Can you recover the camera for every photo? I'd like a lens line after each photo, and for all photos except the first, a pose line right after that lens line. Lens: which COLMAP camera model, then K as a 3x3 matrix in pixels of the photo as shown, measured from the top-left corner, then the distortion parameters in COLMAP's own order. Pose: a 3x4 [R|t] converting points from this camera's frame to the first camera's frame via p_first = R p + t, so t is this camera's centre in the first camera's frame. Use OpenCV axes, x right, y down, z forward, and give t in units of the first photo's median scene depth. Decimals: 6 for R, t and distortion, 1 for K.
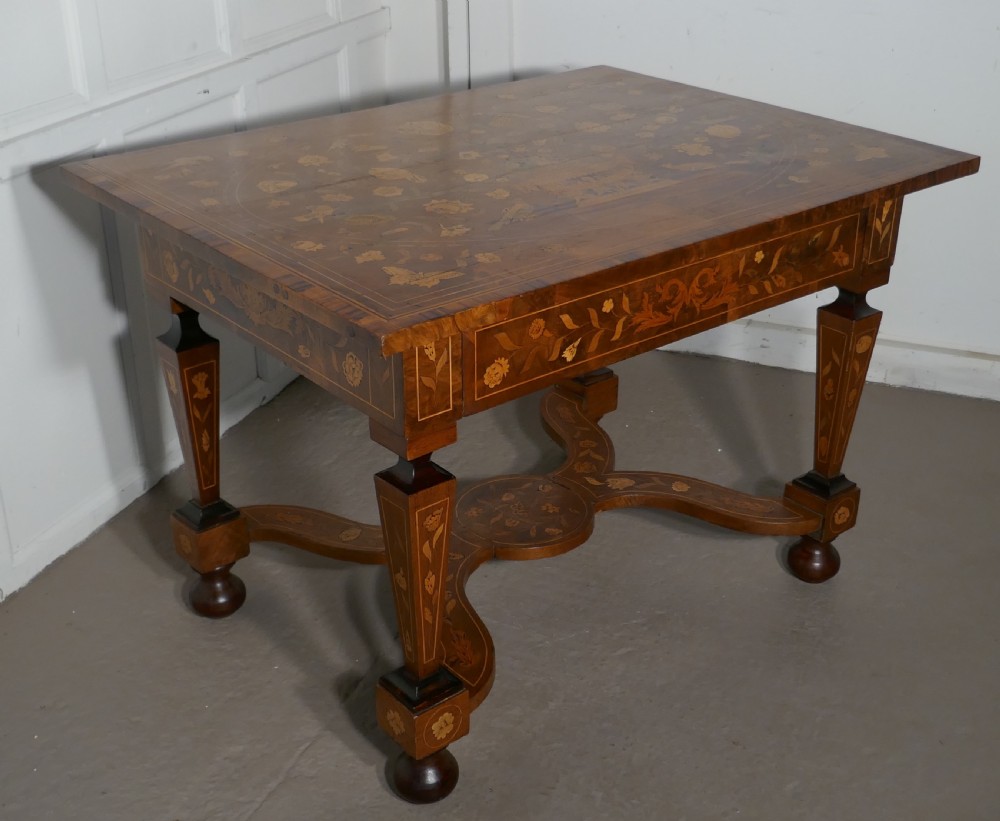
lens RADIAL K [[1317.9, 0, 519.7], [0, 1317.9, 416.5], [0, 0, 1]] dist [-0.010568, 0.000000]
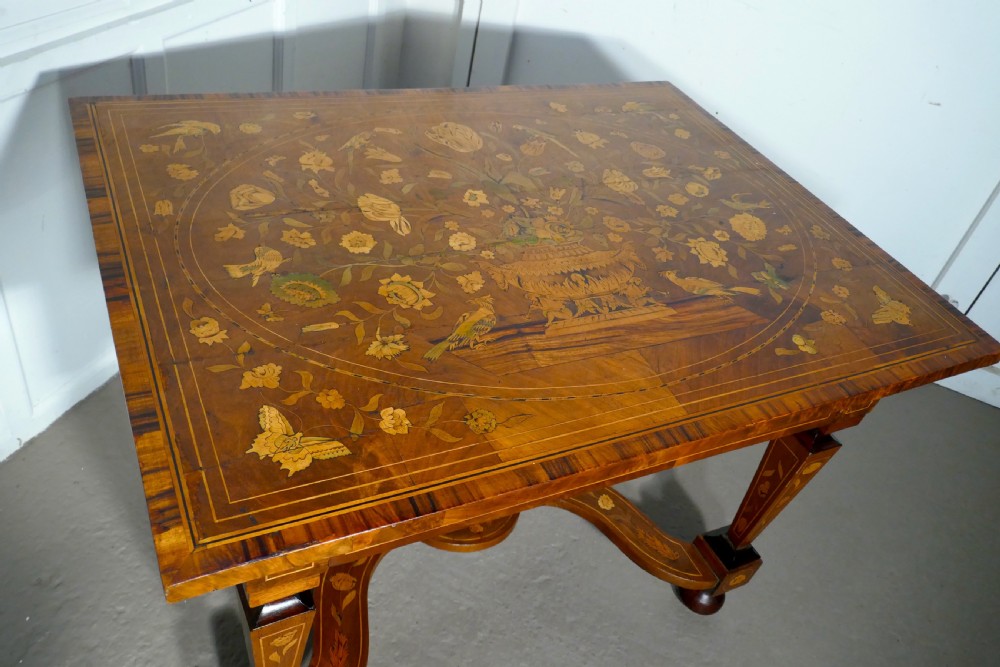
lens RADIAL K [[798.9, 0, 494.1], [0, 798.9, 333.8], [0, 0, 1]] dist [-0.015467, 0.009396]
pose [[0.953926, 0.292001, -0.068989, 0.043700], [-0.269961, 0.935641, 0.227369, -0.243835], [0.130941, -0.198269, 0.971362, 0.426509]]
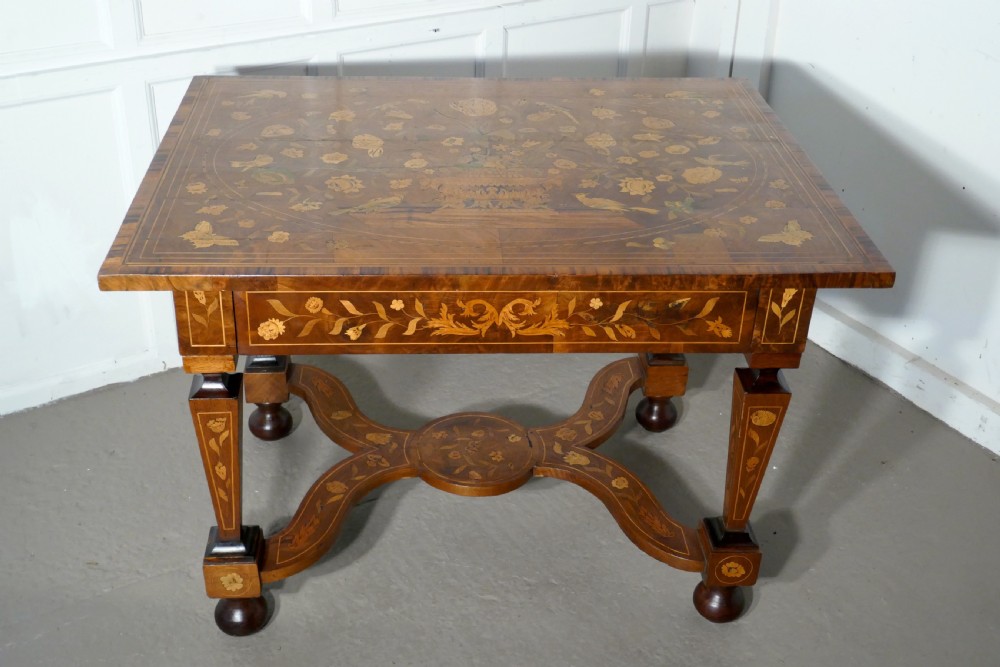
lens RADIAL K [[1176.2, 0, 494.0], [0, 1176.2, 335.1], [0, 0, 1]] dist [-0.013405, 0.000000]
pose [[0.804534, 0.320437, -0.500045, 0.563772], [-0.287602, 0.946858, 0.144032, -0.198594], [0.519625, 0.027936, 0.853938, 0.149163]]
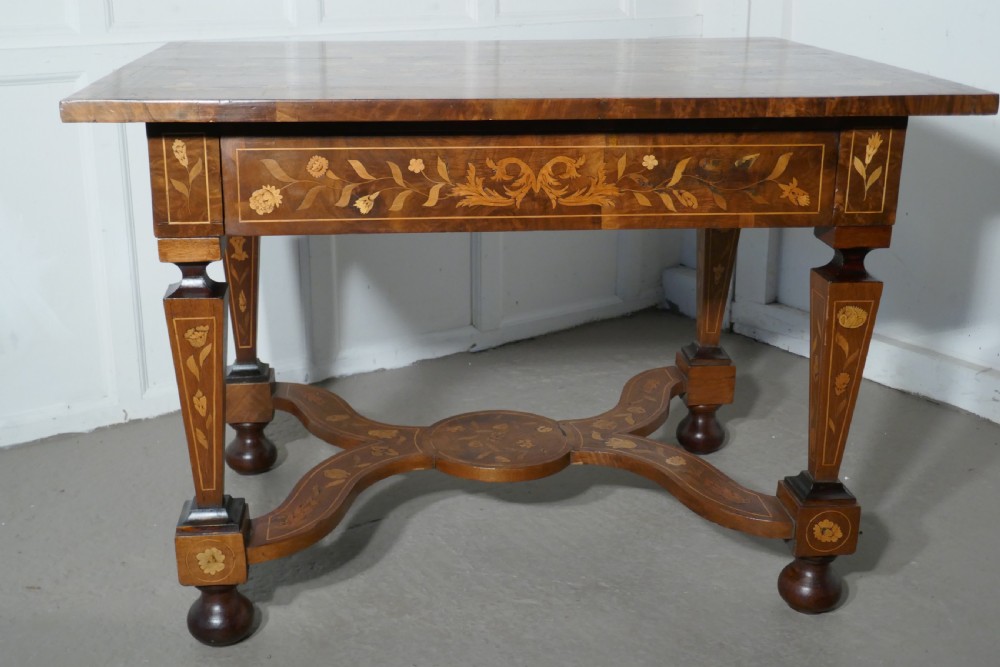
lens RADIAL K [[1229.8, 0, 492.8], [0, 1229.8, 336.0], [0, 0, 1]] dist [-0.011048, 0.000000]
pose [[0.827675, 0.171668, -0.534307, 0.530667], [-0.250351, 0.965028, -0.077756, 0.079531], [0.502272, 0.198121, 0.841707, 0.255806]]
